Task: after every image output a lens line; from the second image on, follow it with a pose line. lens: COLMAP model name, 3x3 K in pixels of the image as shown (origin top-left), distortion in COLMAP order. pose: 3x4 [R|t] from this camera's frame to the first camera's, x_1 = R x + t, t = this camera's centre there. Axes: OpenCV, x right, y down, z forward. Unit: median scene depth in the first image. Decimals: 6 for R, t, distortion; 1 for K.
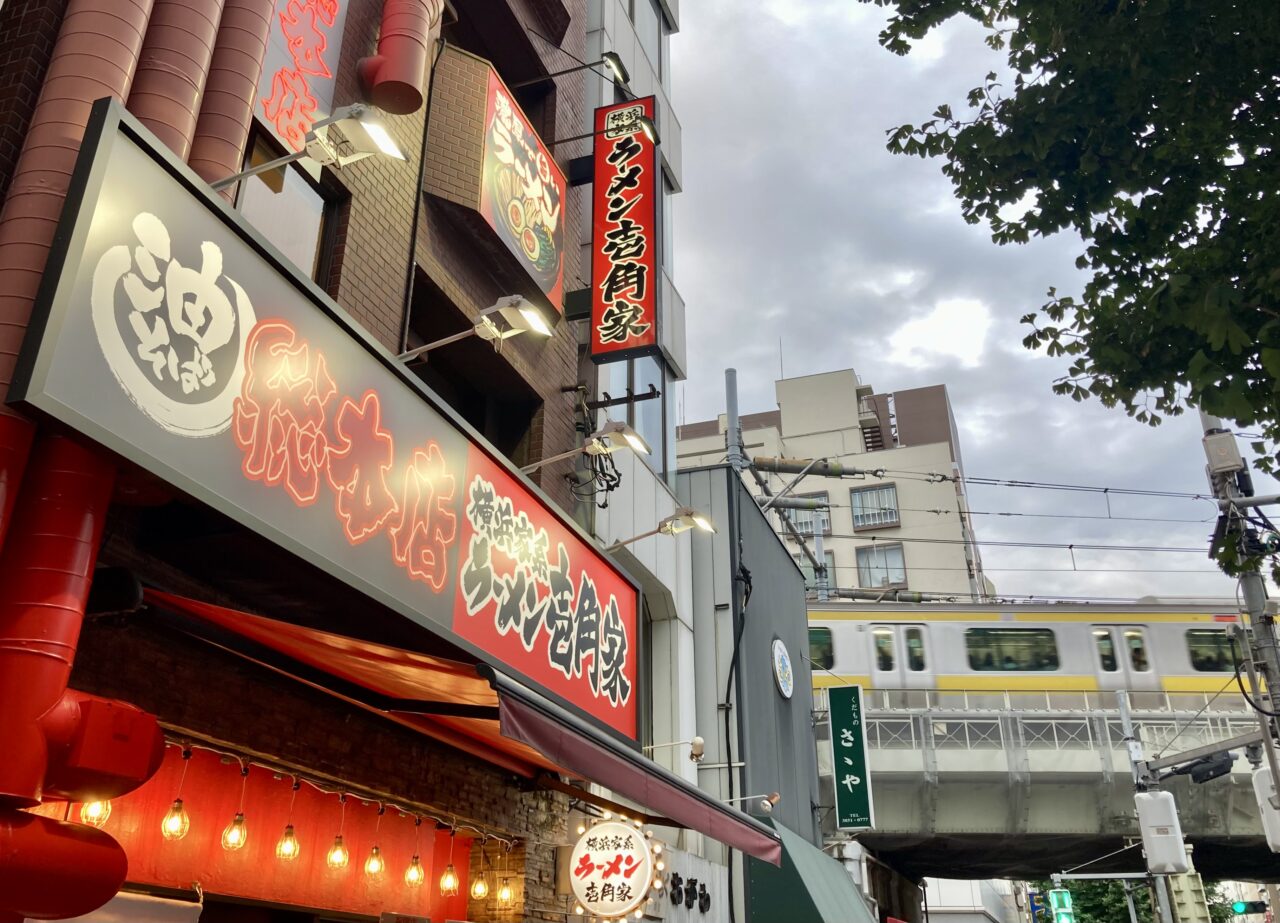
lens RADIAL K [[1104.1, 0, 640.0], [0, 1104.1, 461.5], [0, 0, 1]] dist [0.006620, -0.003932]
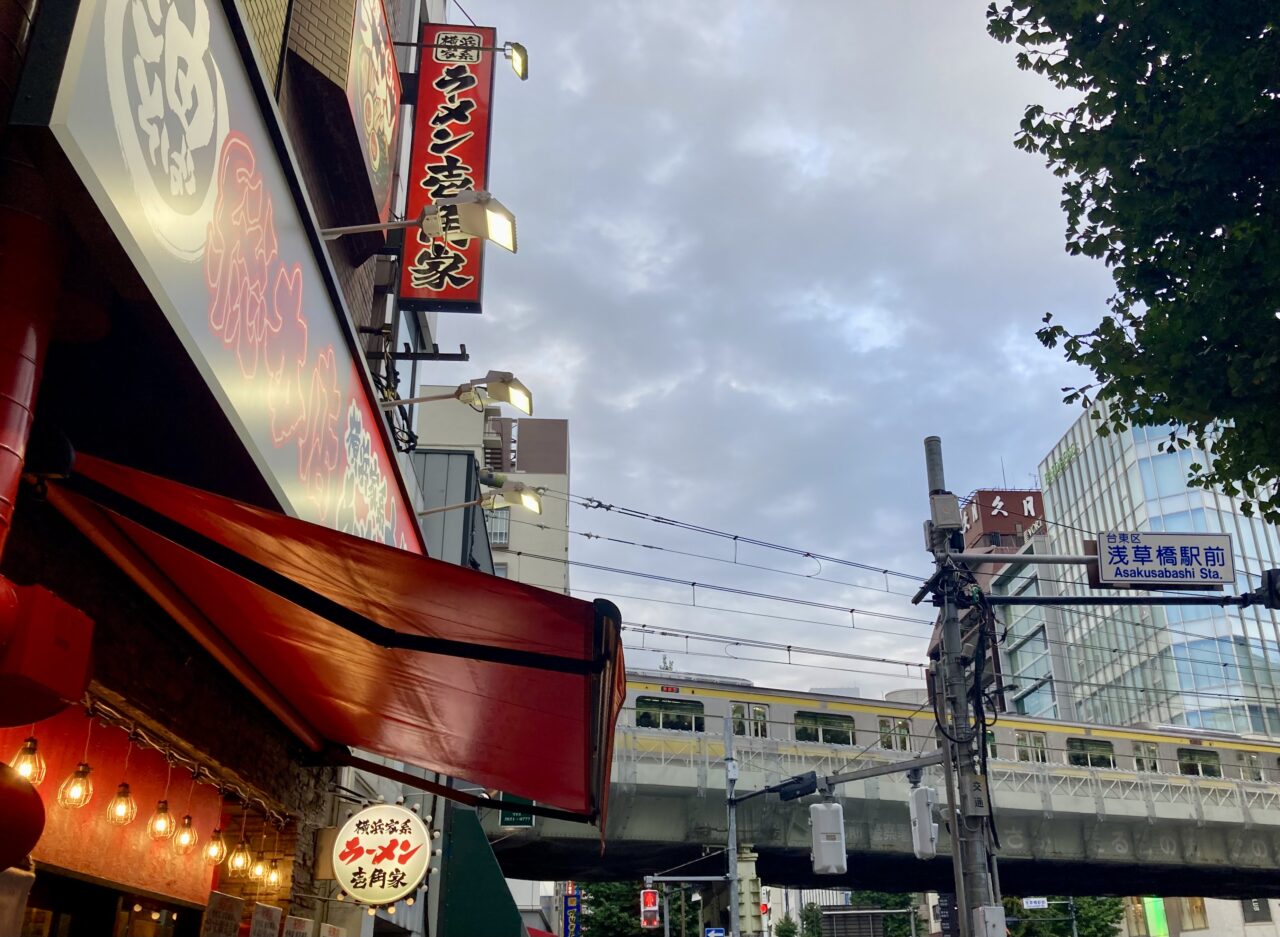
lens RADIAL K [[1082.5, 0, 641.4], [0, 1082.5, 580.0], [0, 0, 1]] dist [0.036307, -0.113670]
pose [[0.915240, 0.126354, 0.382584, -0.171856], [-0.160459, 0.985311, 0.058445, 0.046320], [-0.369579, -0.114880, 0.922070, 0.091784]]
